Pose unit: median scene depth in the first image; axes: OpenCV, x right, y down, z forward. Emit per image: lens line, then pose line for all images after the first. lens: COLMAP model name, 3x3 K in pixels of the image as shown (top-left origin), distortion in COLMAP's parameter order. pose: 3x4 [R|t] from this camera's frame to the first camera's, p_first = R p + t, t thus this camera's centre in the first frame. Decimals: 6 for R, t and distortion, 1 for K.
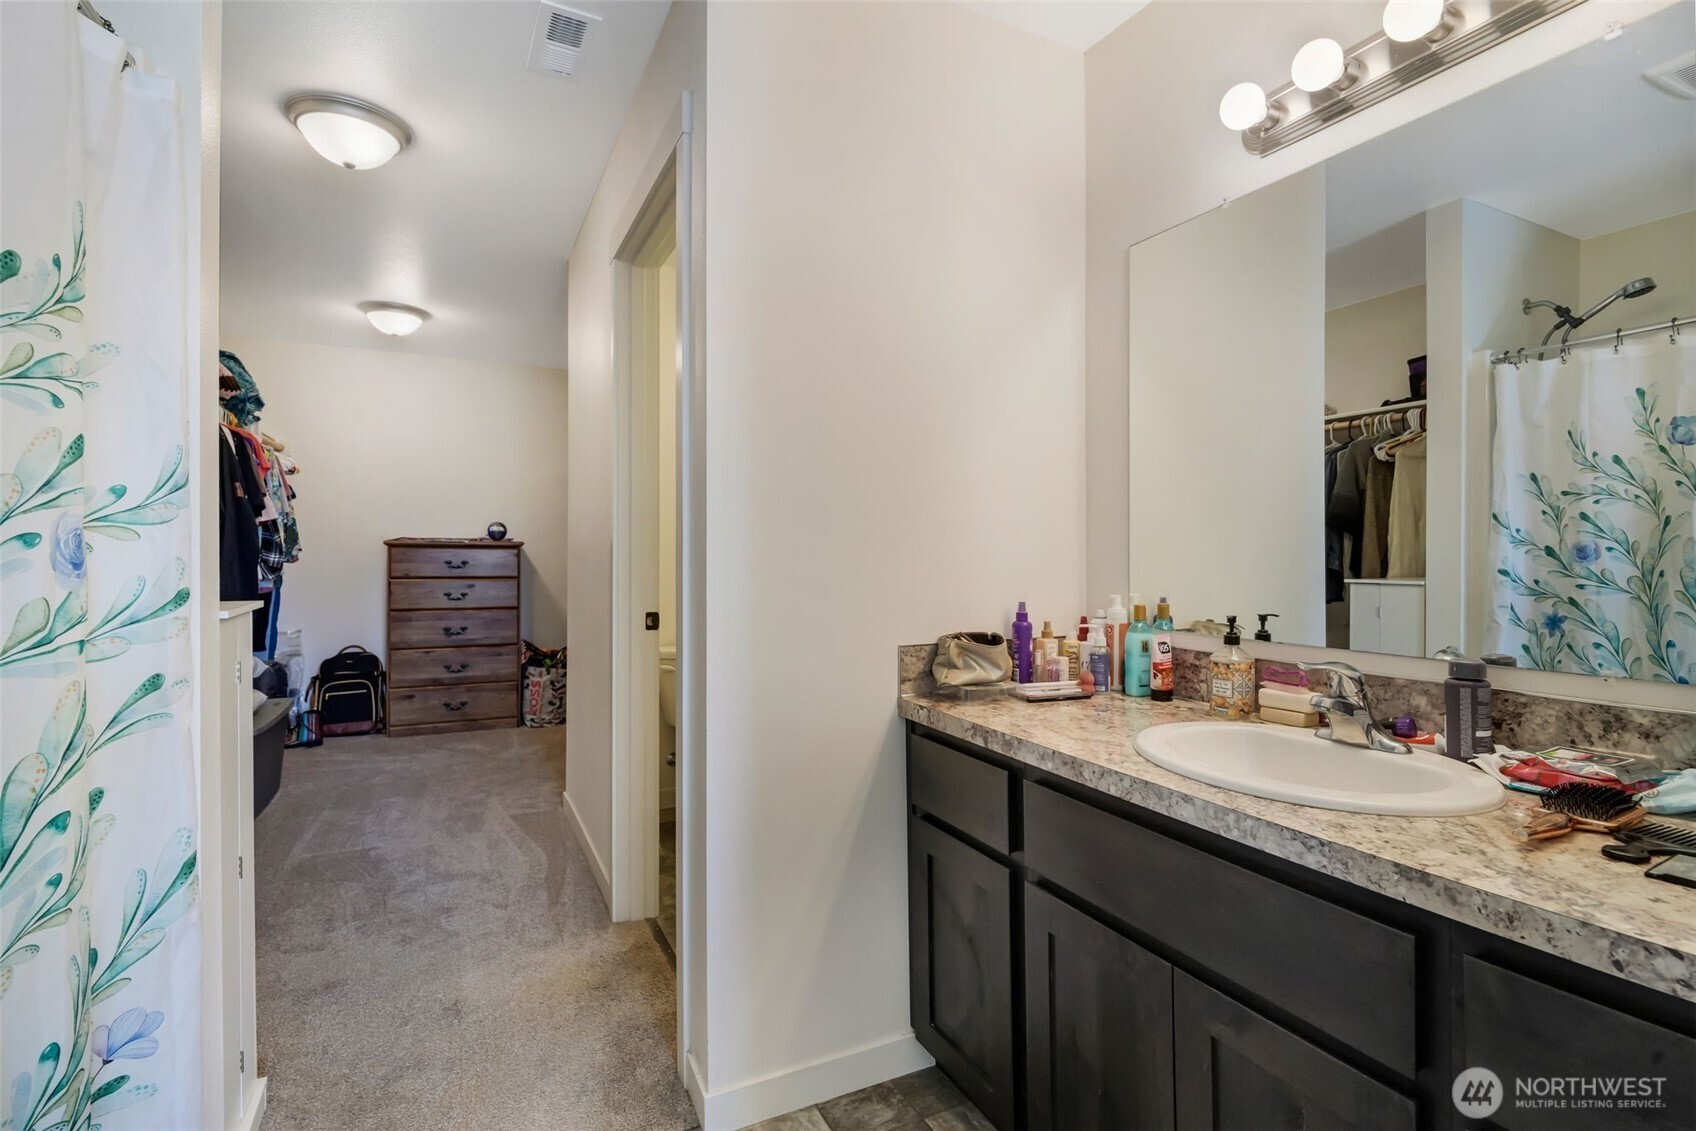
lens RADIAL K [[765.1, 0, 852.0], [0, 765.1, 555.4], [0, 0, 1]] dist [-0.022587, -0.000092]
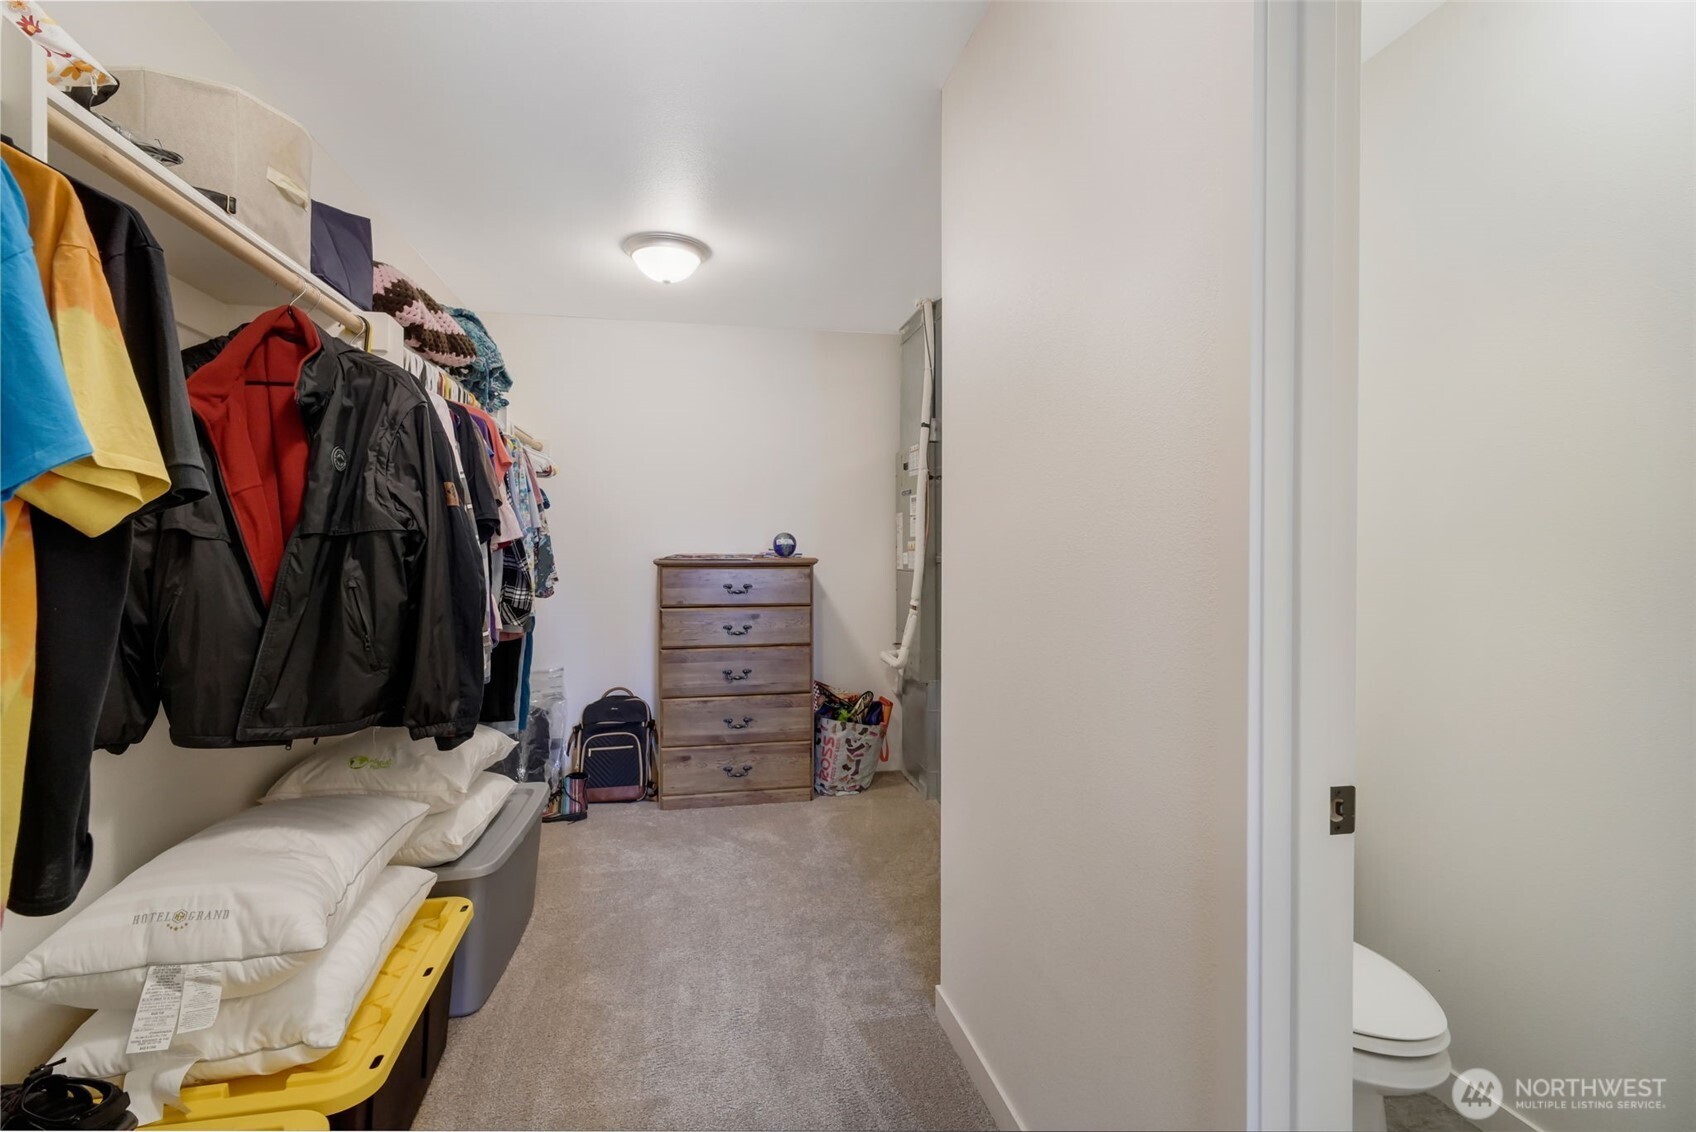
lens RADIAL K [[771.0, 0, 853.8], [0, 771.0, 564.8], [0, 0, 1]] dist [-0.000522, -0.000050]
pose [[0.961458, -0.002690, -0.274940, -0.196693], [0.005834, 0.999927, 0.010619, -0.020920], [0.274891, -0.011814, 0.961403, 0.286877]]
